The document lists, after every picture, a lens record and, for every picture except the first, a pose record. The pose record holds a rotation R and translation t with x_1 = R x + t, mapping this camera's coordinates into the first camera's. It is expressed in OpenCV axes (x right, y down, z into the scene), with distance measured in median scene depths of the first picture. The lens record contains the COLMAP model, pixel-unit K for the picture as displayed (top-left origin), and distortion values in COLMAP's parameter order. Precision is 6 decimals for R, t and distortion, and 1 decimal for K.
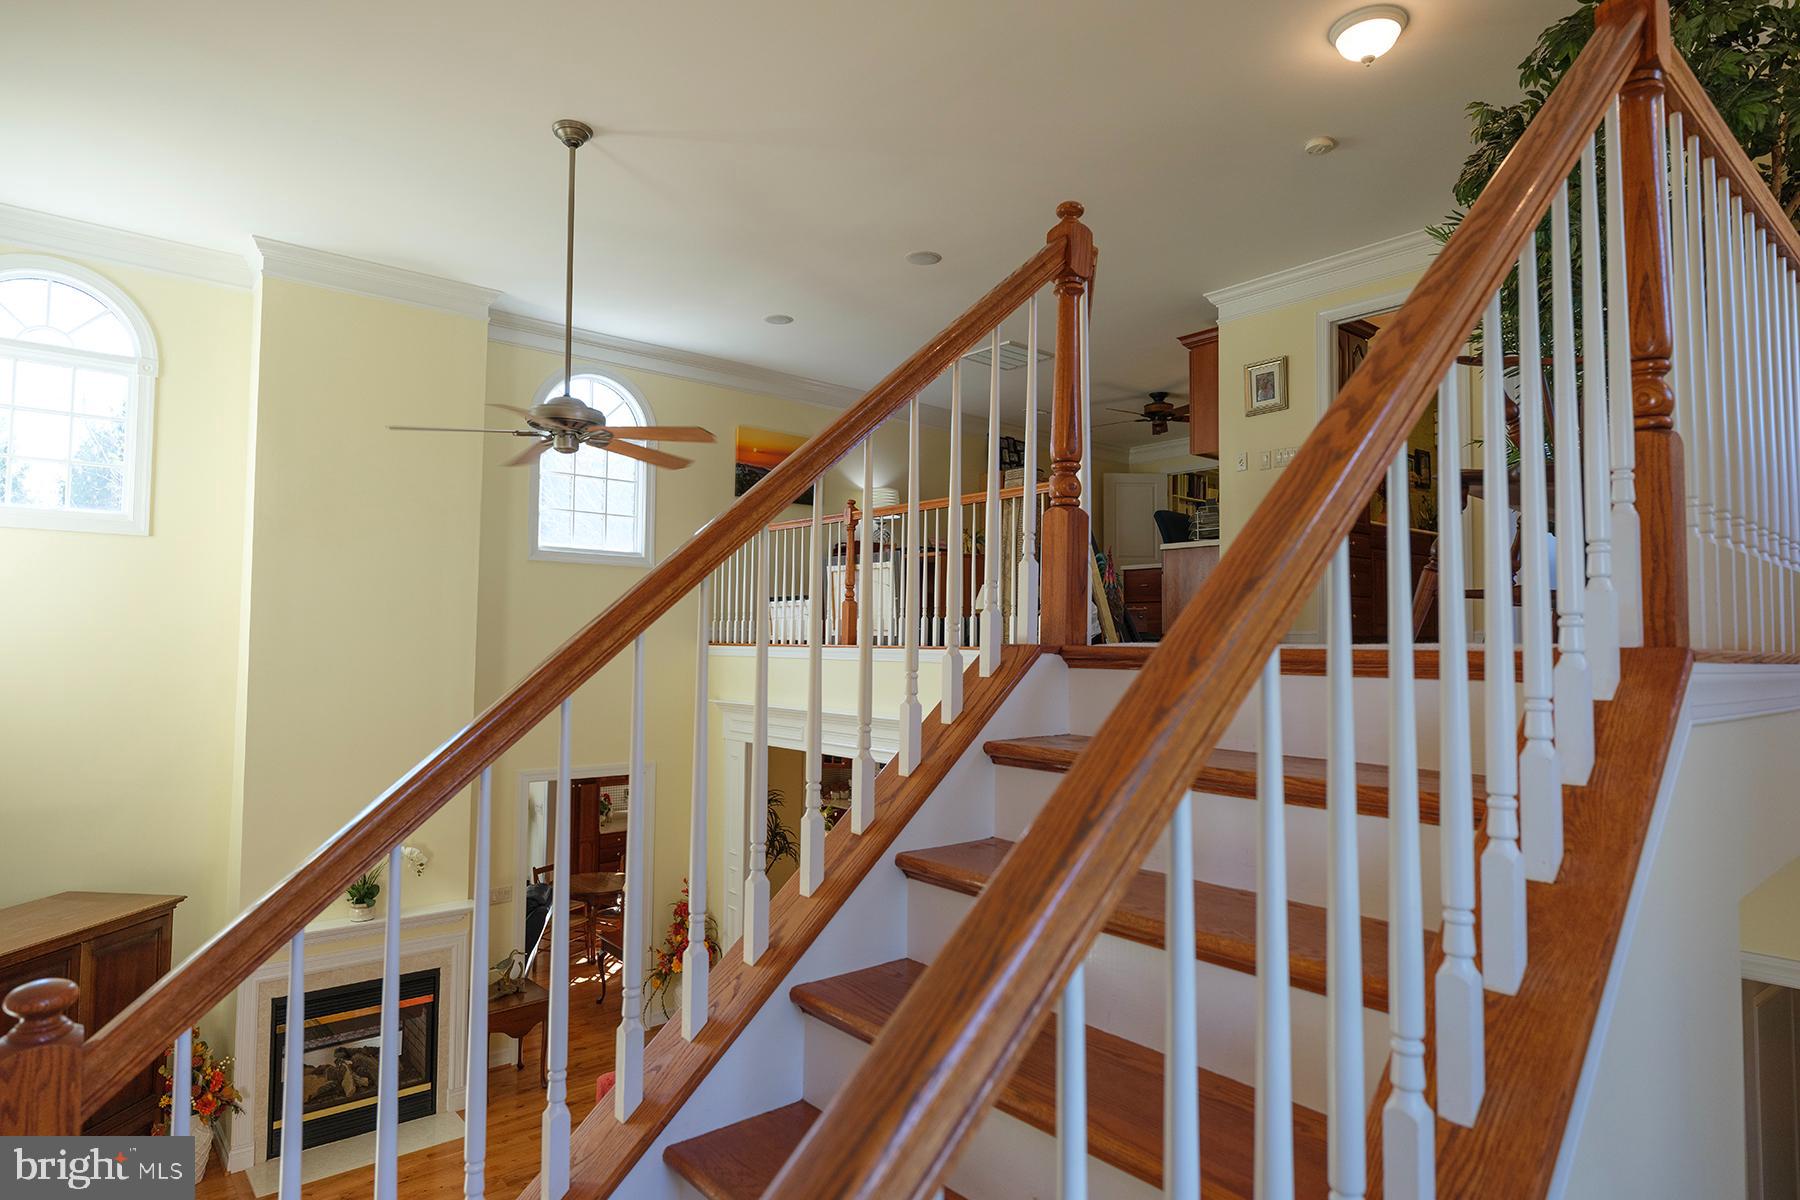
lens RADIAL K [[1001.8, 0, 900.9], [0, 1001.8, 595.9], [0, 0, 1]] dist [0.000442, -0.005431]
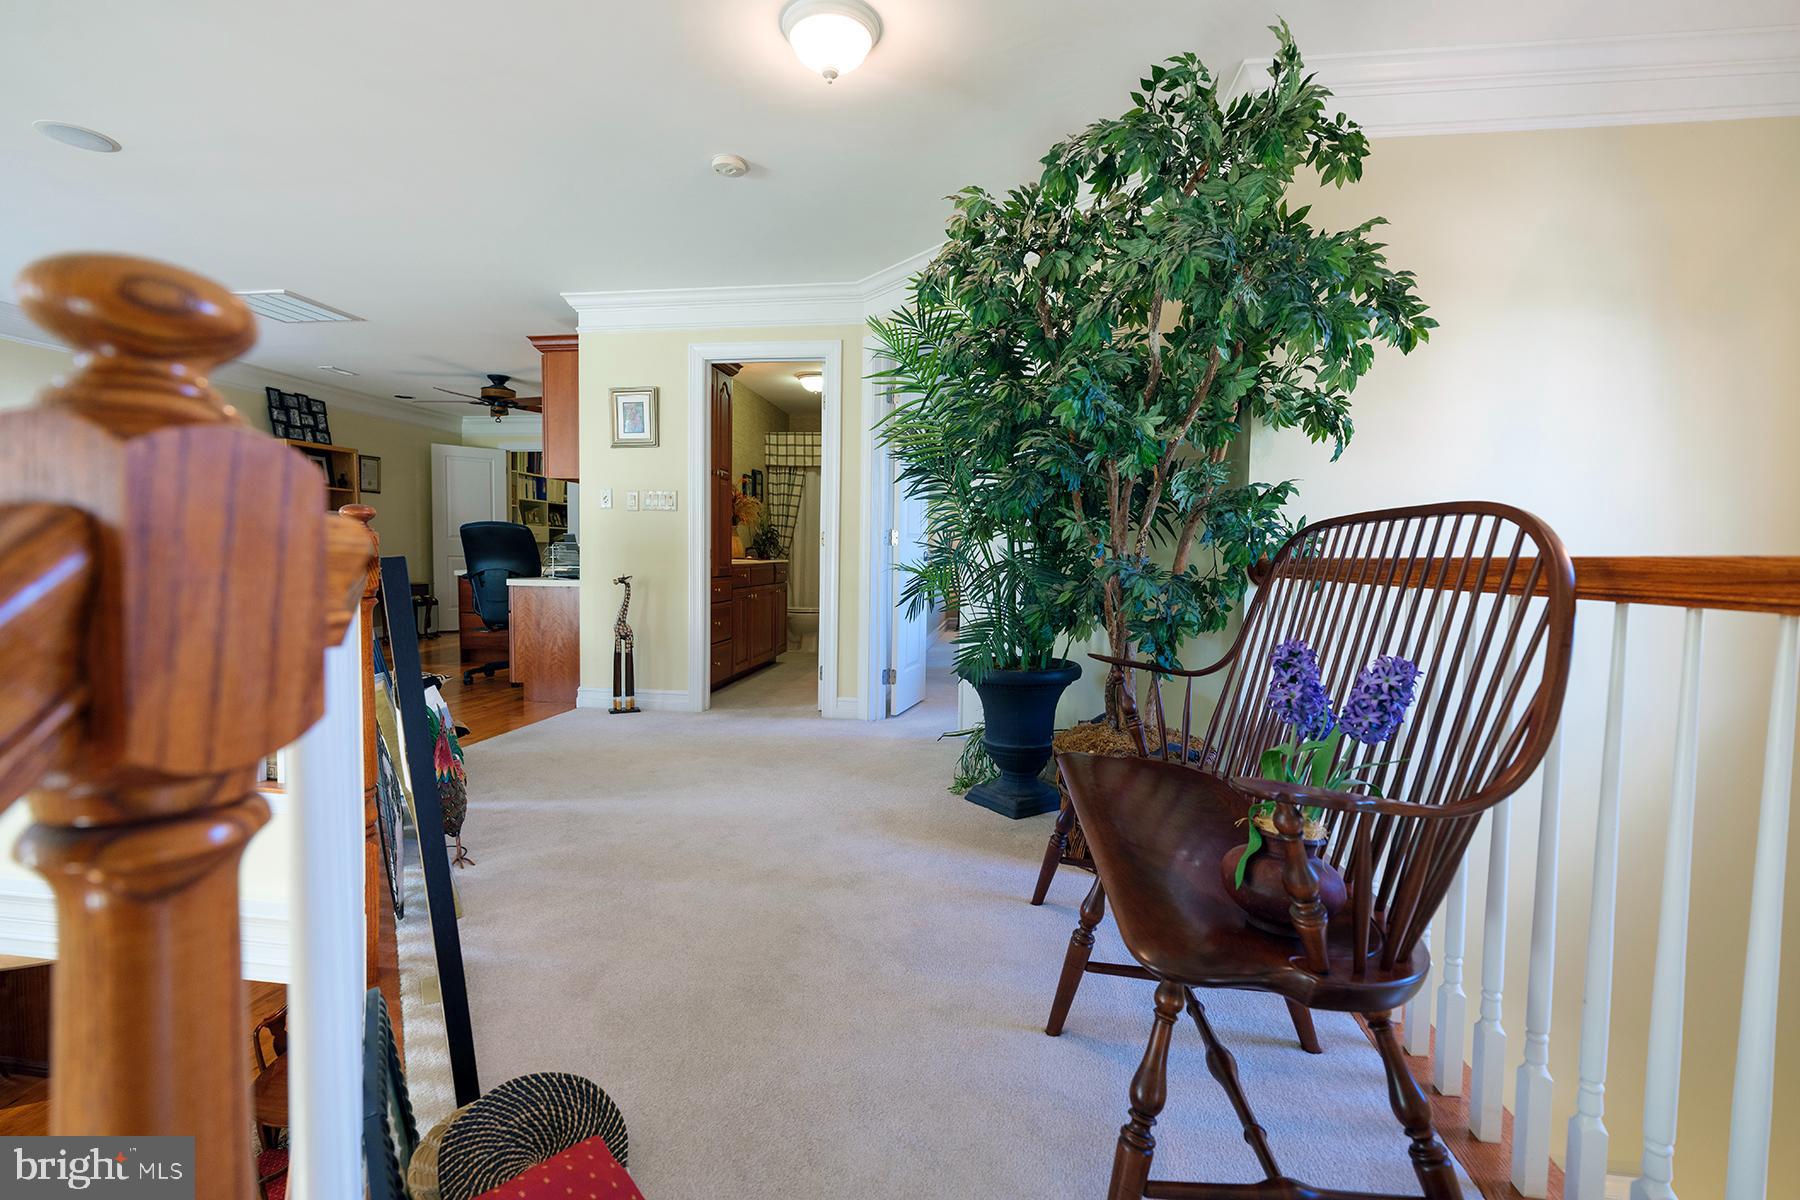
lens RADIAL K [[817.7, 0, 896.3], [0, 817.7, 603.3], [0, 0, 1]] dist [0.004508, -0.000133]
pose [[0.756216, -0.032065, 0.653536, 0.053711], [-0.039410, 0.994753, 0.094409, -0.113288], [-0.653134, -0.097150, 0.750985, 0.261134]]
